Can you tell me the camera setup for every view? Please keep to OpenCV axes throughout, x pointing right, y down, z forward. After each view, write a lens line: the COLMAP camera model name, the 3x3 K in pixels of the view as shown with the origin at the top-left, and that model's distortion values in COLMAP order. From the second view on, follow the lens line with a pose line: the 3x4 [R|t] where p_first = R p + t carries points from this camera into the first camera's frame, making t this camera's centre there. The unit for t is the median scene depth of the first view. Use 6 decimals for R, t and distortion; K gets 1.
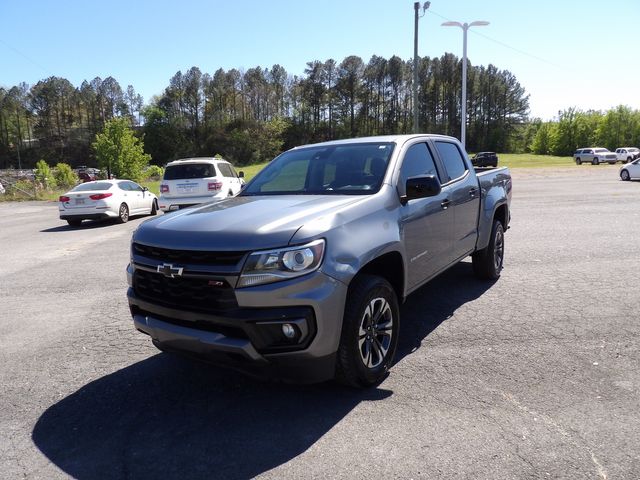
lens RADIAL K [[450.4, 0, 323.9], [0, 450.4, 236.2], [0, 0, 1]] dist [-0.015214, 0.010363]
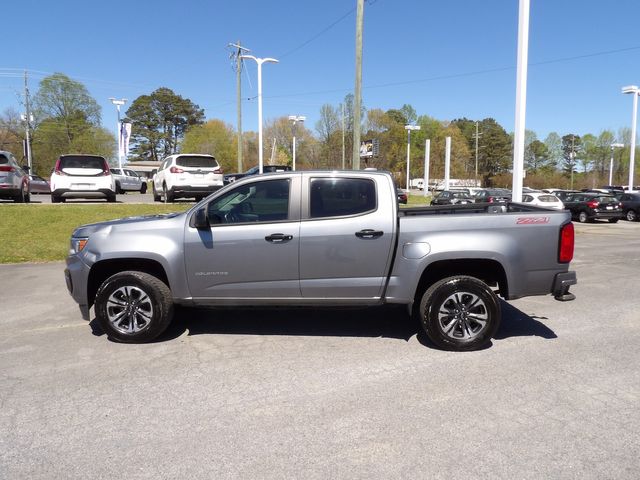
lens RADIAL K [[450.4, 0, 323.9], [0, 450.4, 236.2], [0, 0, 1]] dist [-0.015214, 0.010363]
pose [[0.517340, 0.132595, -0.845446, 0.989580], [-0.146065, 0.987109, 0.065434, -0.130133], [0.843223, 0.089639, 0.530038, 0.431565]]
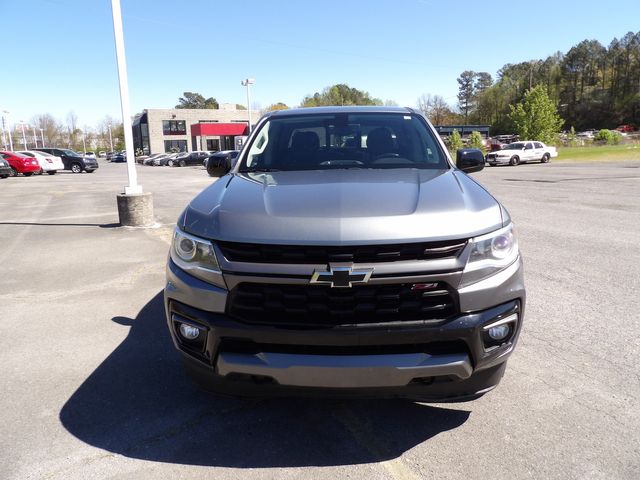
lens RADIAL K [[450.4, 0, 323.9], [0, 450.4, 236.2], [0, 0, 1]] dist [-0.015214, 0.010363]
pose [[0.846791, -0.067057, 0.527682, -0.383446], [0.047639, 0.997596, 0.050324, -0.010253], [-0.529788, -0.017476, 0.847950, 0.237994]]
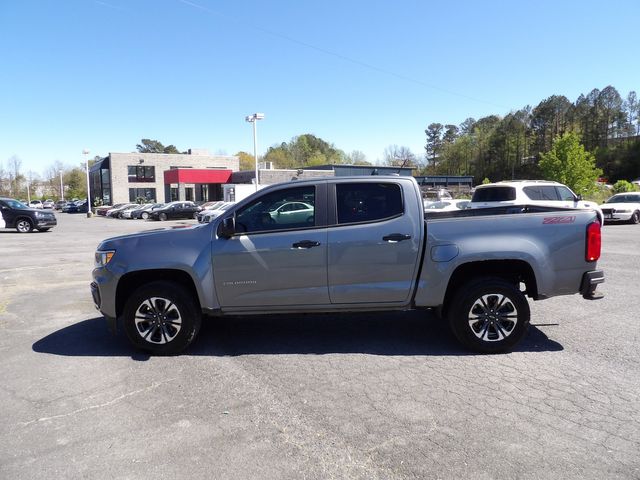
lens RADIAL K [[450.4, 0, 323.9], [0, 450.4, 236.2], [0, 0, 1]] dist [-0.015214, 0.010363]
pose [[0.787837, -0.011504, 0.615776, -0.327818], [0.055576, 0.997074, -0.052477, -0.308272], [-0.613371, 0.075566, 0.786172, 2.164485]]
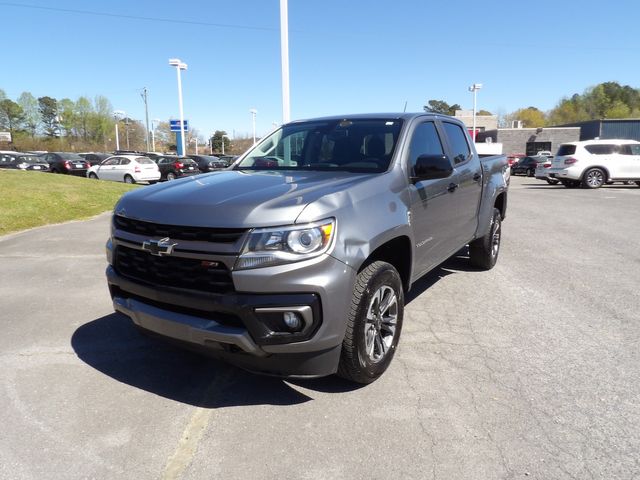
lens RADIAL K [[450.5, 0, 321.6], [0, 450.5, 235.1], [0, 0, 1]] dist [-0.013411, 0.007090]
pose [[0.998476, 0.035942, 0.041873, -0.030533], [-0.037221, 0.998851, 0.030178, 0.006772], [-0.040740, -0.031690, 0.998667, 0.055744]]
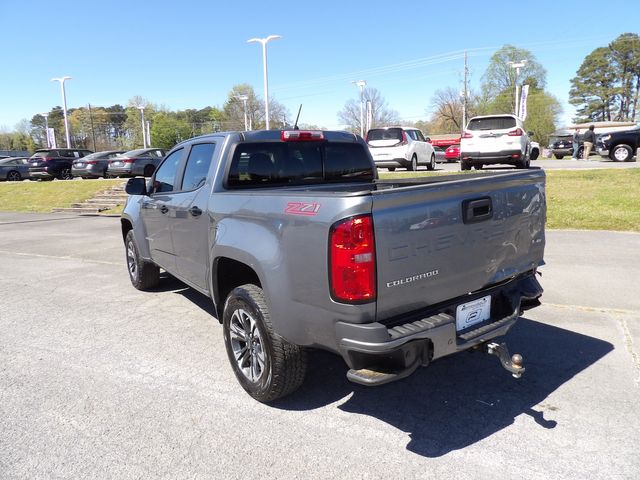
lens RADIAL K [[450.4, 0, 323.9], [0, 450.4, 236.2], [0, 0, 1]] dist [-0.015214, 0.010363]
pose [[-0.385664, 0.202841, -0.900066, 0.869749], [-0.078679, 0.964750, 0.251131, -0.247285], [0.919279, 0.167668, -0.356110, 1.396712]]
